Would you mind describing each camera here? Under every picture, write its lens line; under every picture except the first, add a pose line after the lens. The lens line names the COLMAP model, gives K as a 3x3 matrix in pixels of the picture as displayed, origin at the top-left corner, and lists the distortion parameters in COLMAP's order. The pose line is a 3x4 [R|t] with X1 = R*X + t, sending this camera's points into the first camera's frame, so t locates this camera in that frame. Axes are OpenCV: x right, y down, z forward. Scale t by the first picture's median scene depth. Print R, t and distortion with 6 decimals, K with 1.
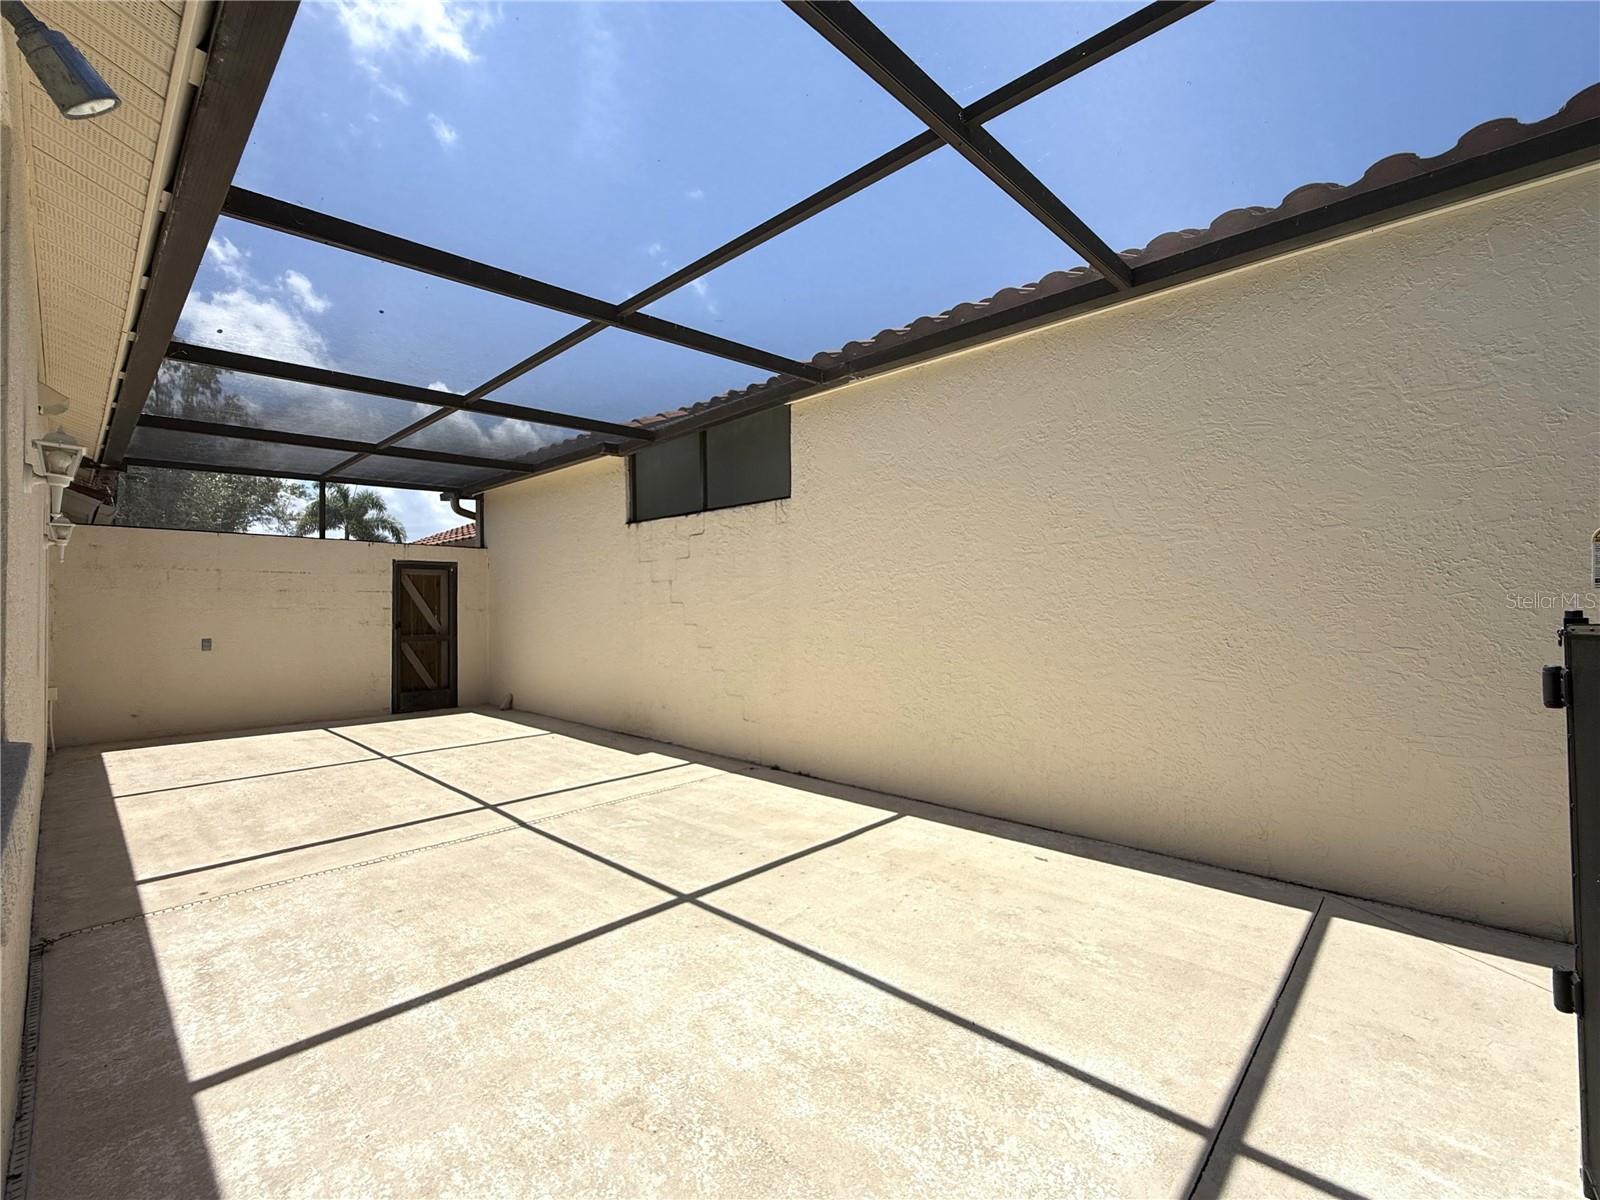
lens RADIAL K [[691.4, 0, 805.0], [0, 691.4, 602.4], [0, 0, 1]] dist [-0.000920, 0.000875]
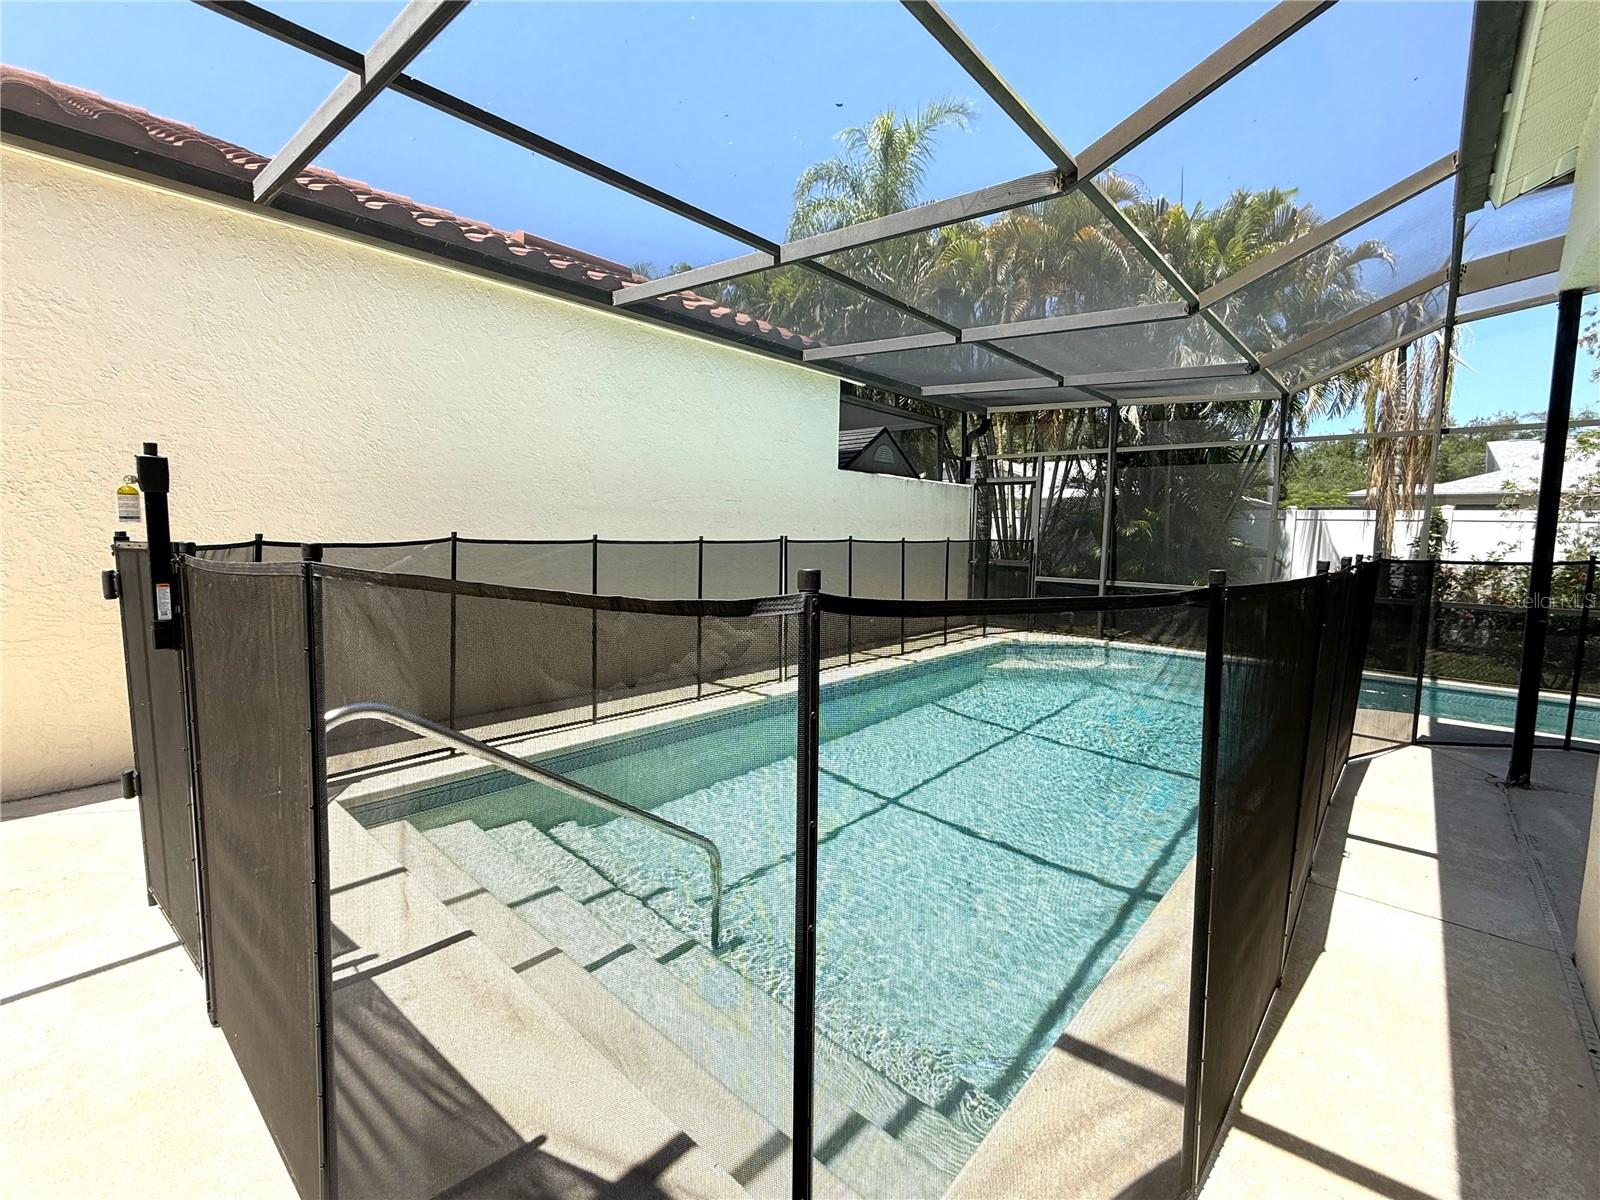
lens RADIAL K [[691.4, 0, 796.8], [0, 691.4, 601.2], [0, 0, 1]] dist [-0.000920, 0.000875]
pose [[-0.016559, -0.096492, 0.995196, -0.377226], [-0.028937, 0.994962, 0.095988, -0.022947], [-0.999444, -0.027208, -0.019267, -0.402434]]
